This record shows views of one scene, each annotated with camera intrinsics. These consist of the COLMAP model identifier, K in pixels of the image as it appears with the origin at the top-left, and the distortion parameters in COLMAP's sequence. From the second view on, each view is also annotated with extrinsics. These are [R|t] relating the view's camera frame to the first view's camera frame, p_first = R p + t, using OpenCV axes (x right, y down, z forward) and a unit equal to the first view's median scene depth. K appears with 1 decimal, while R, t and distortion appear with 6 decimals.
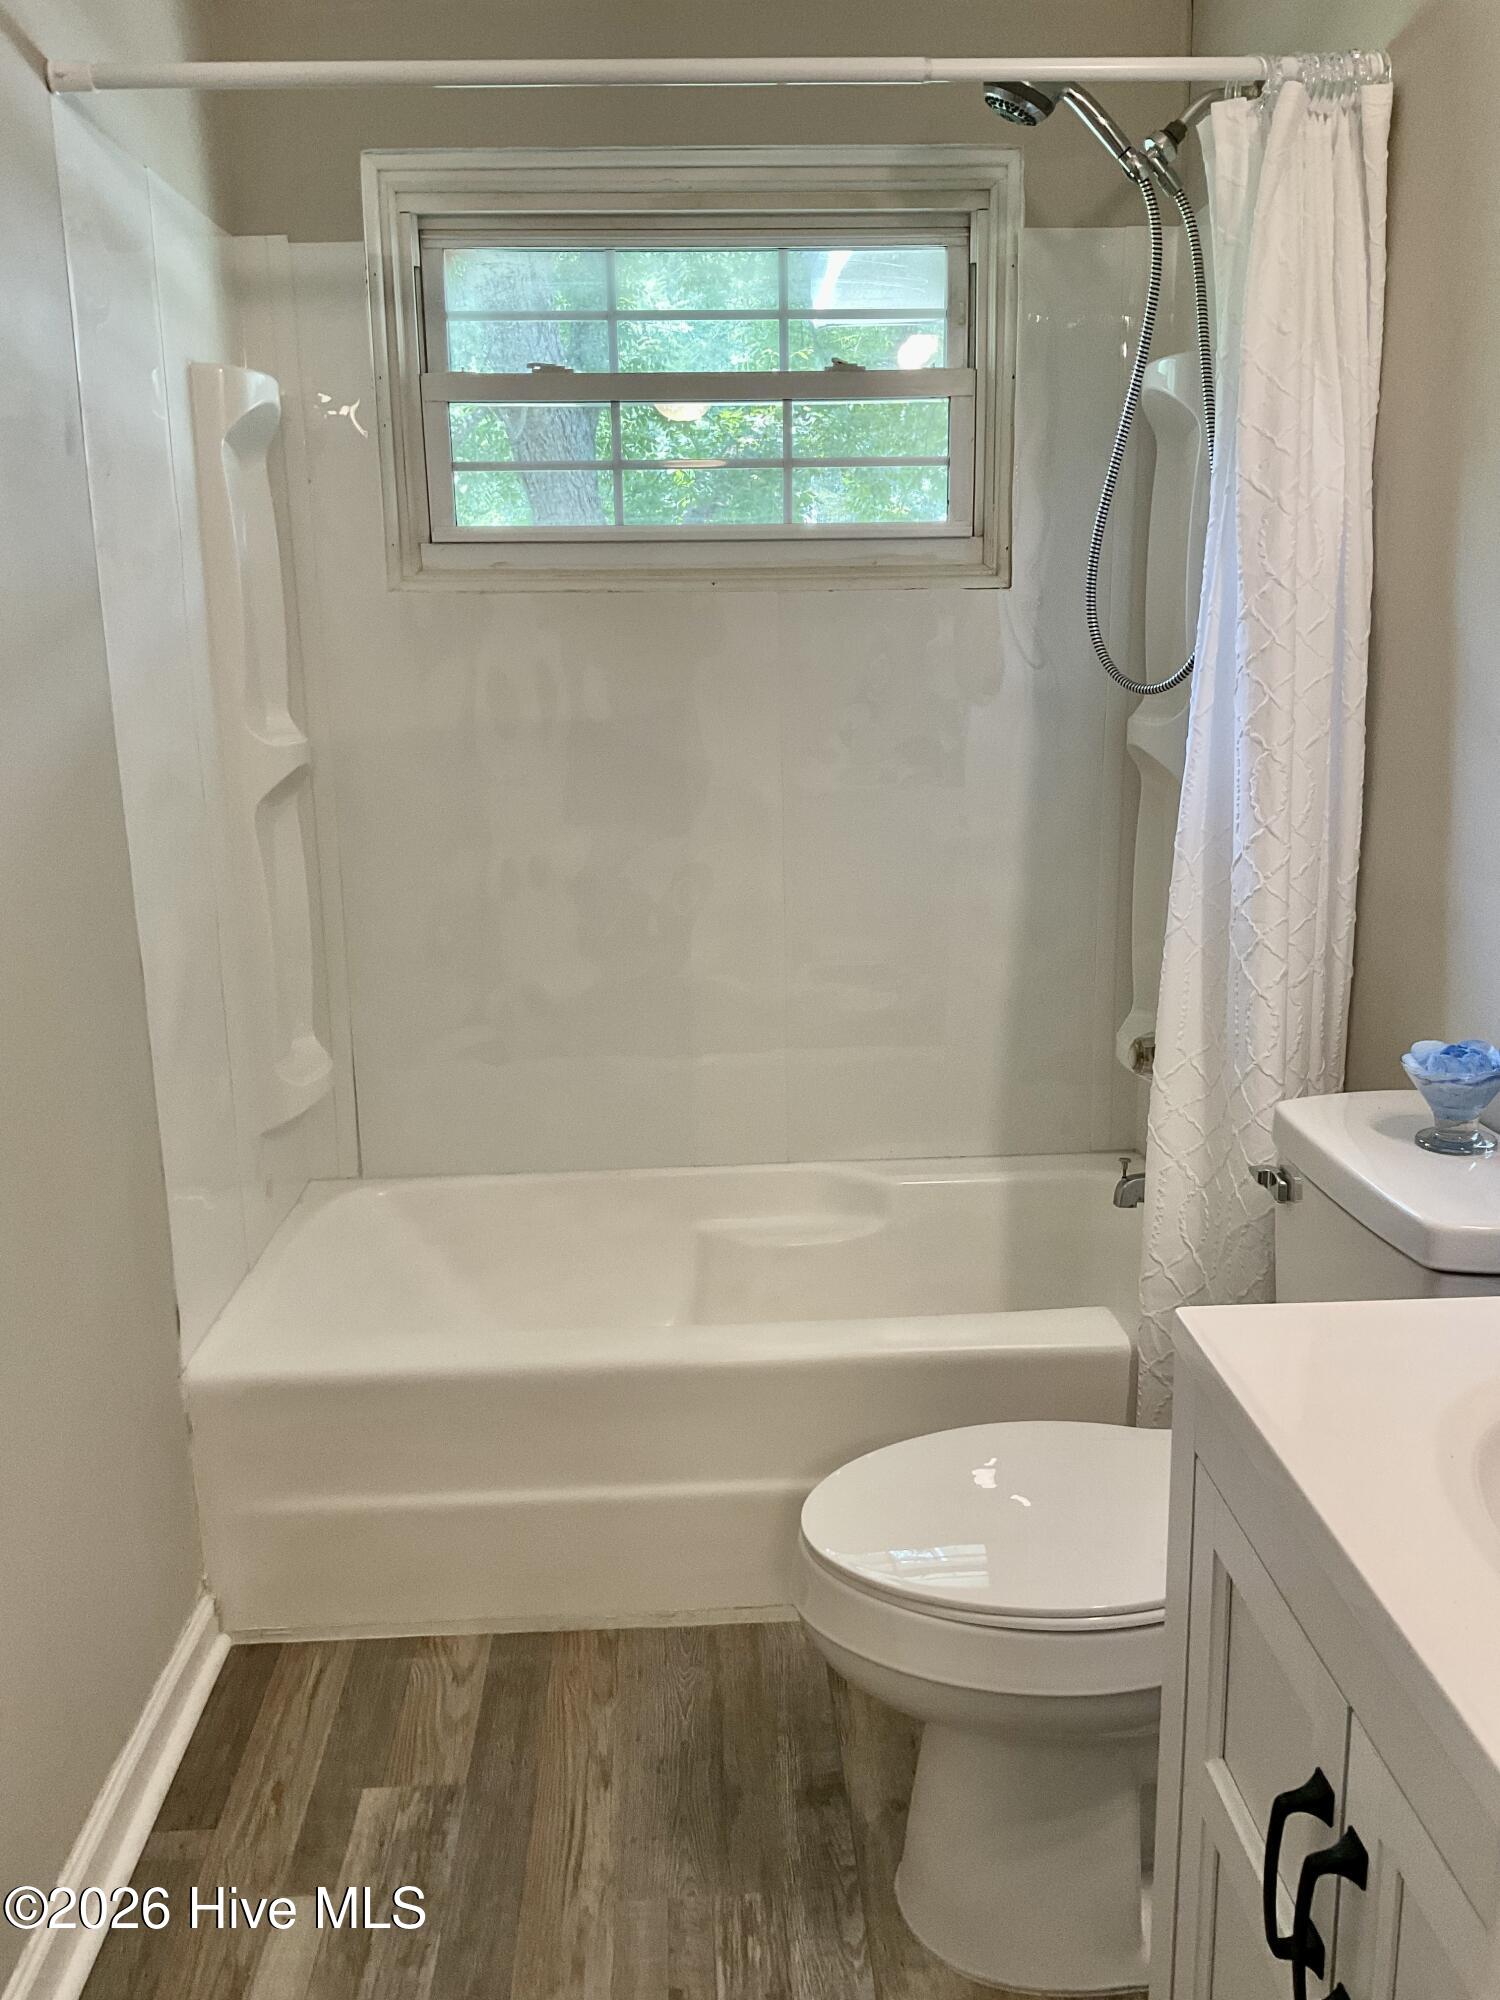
lens RADIAL K [[1646.8, 0, 753.2], [0, 1646.8, 1008.1], [0, 0, 1]] dist [0.082693, -0.137962]
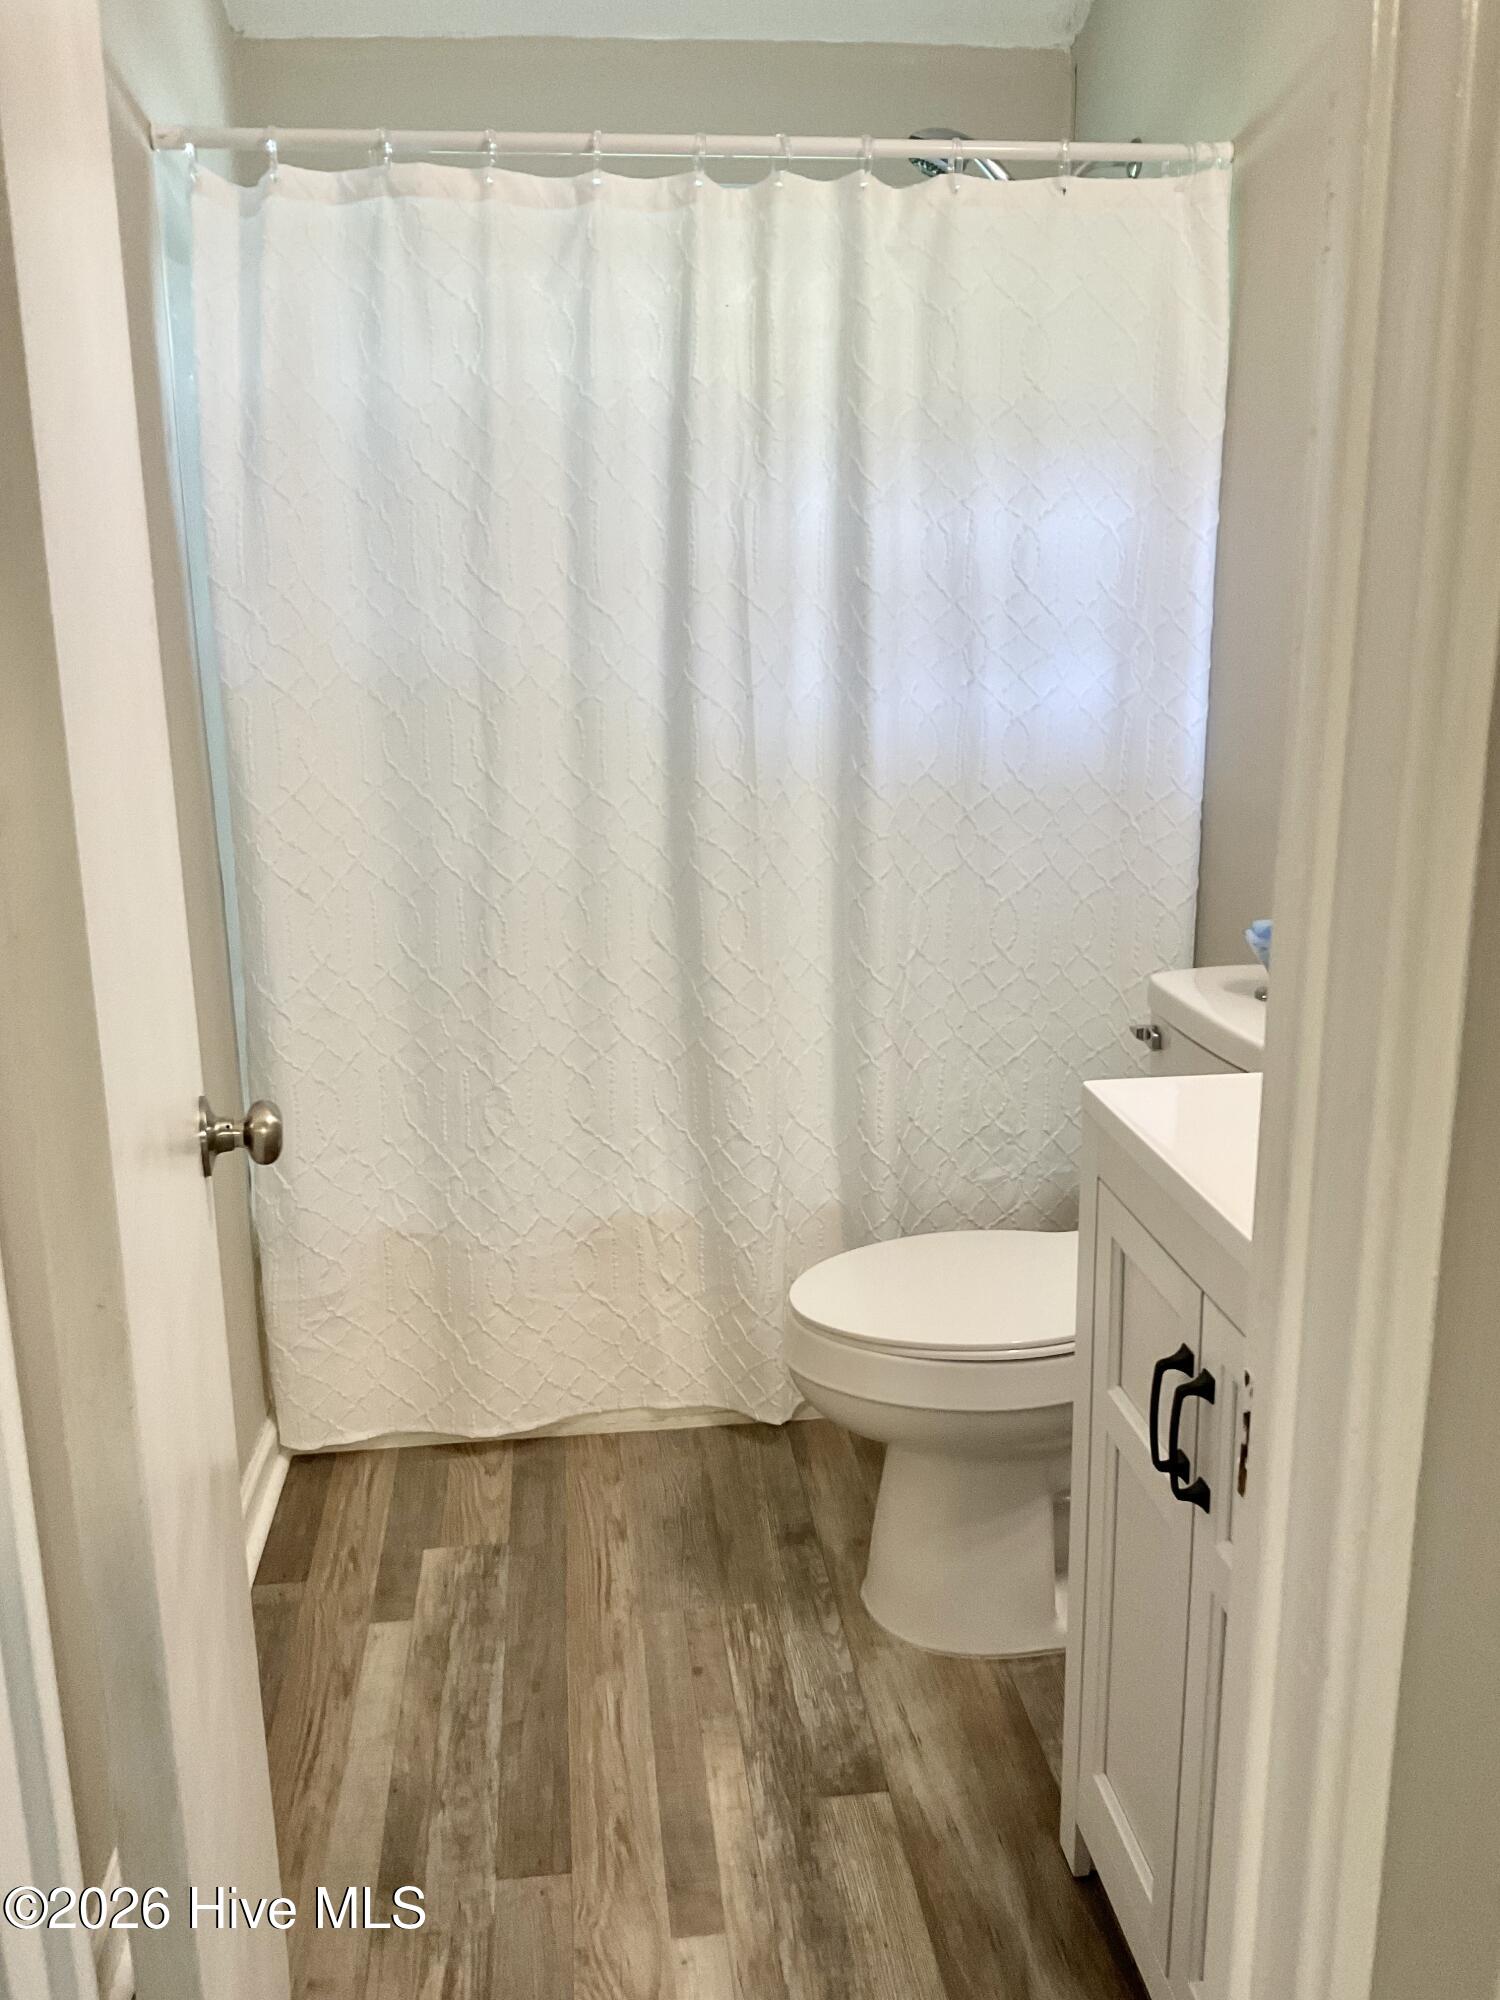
lens RADIAL K [[1646.8, 0, 756.0], [0, 1646.8, 994.6], [0, 0, 1]] dist [0.082693, -0.137962]
pose [[0.997180, -0.014781, 0.073578, -0.078789], [0.014042, 0.999846, 0.010550, 0.055511], [-0.073723, -0.009487, 0.997234, -0.240427]]
